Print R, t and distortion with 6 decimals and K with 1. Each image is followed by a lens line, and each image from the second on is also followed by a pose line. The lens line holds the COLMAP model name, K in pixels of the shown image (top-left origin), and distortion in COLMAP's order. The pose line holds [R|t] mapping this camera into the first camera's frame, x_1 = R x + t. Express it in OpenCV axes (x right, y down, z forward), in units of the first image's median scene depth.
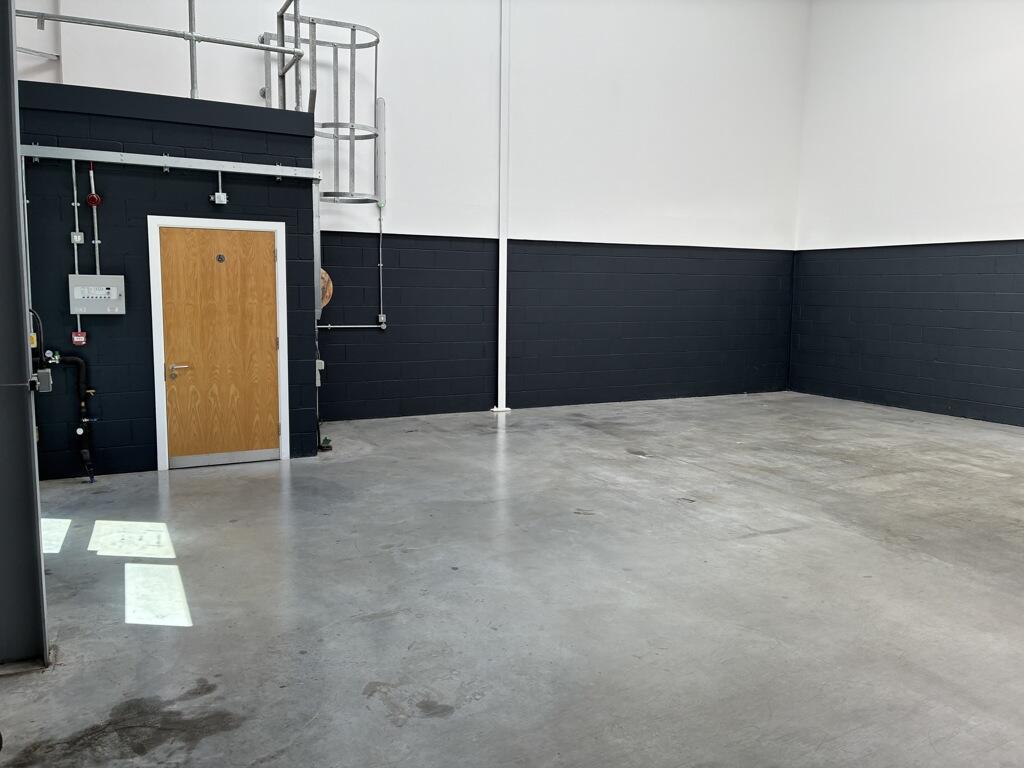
lens RADIAL K [[777.5, 0, 512.0], [0, 777.5, 384.0], [0, 0, 1]] dist [0.067989, -0.084123]
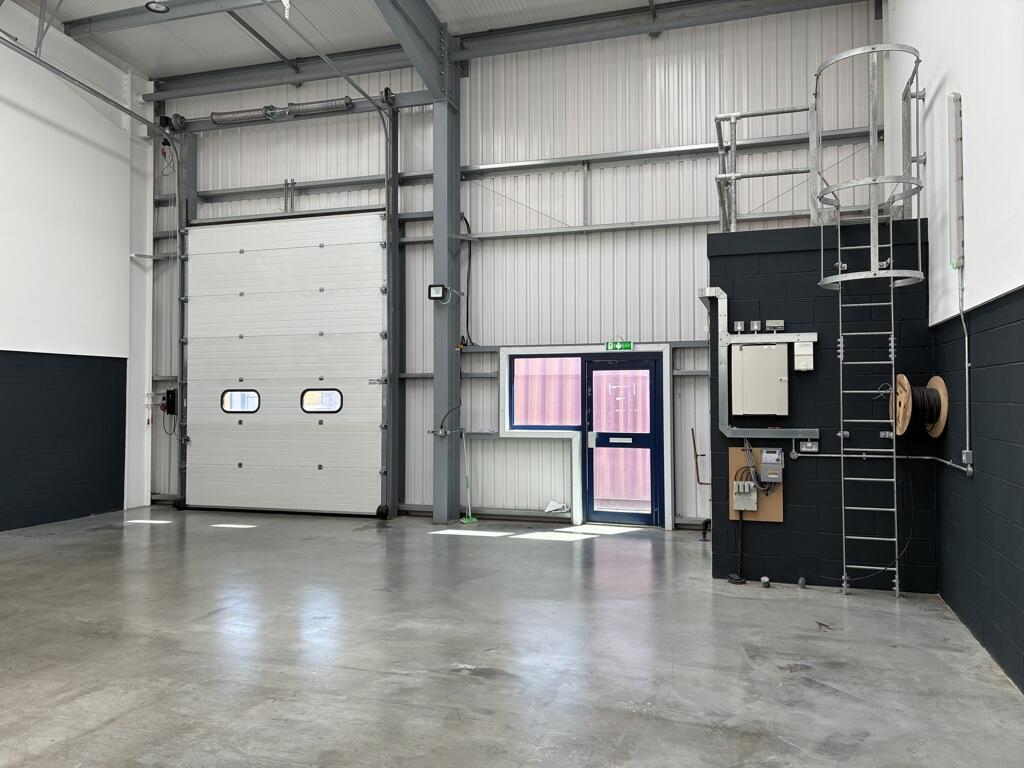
lens RADIAL K [[777.5, 0, 512.0], [0, 777.5, 384.0], [0, 0, 1]] dist [0.067989, -0.084123]
pose [[-0.710465, -0.022746, -0.703365, 0.862931], [-0.090230, 0.994172, 0.058991, -0.255022], [0.697924, 0.105375, -0.708377, 2.111509]]
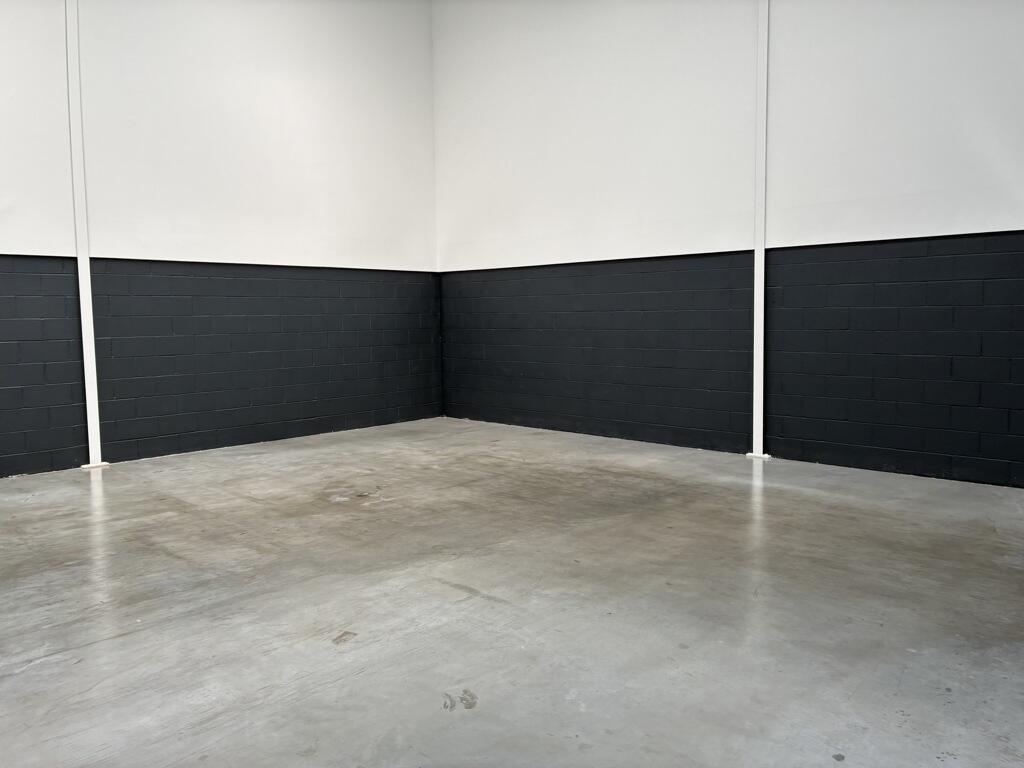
lens RADIAL K [[777.5, 0, 512.0], [0, 777.5, 384.0], [0, 0, 1]] dist [0.067989, -0.084123]
pose [[-0.330750, -0.093868, 0.939039, -0.476619], [0.119458, 0.982873, 0.140325, -0.152906], [-0.936127, 0.158588, -0.313872, 1.202311]]
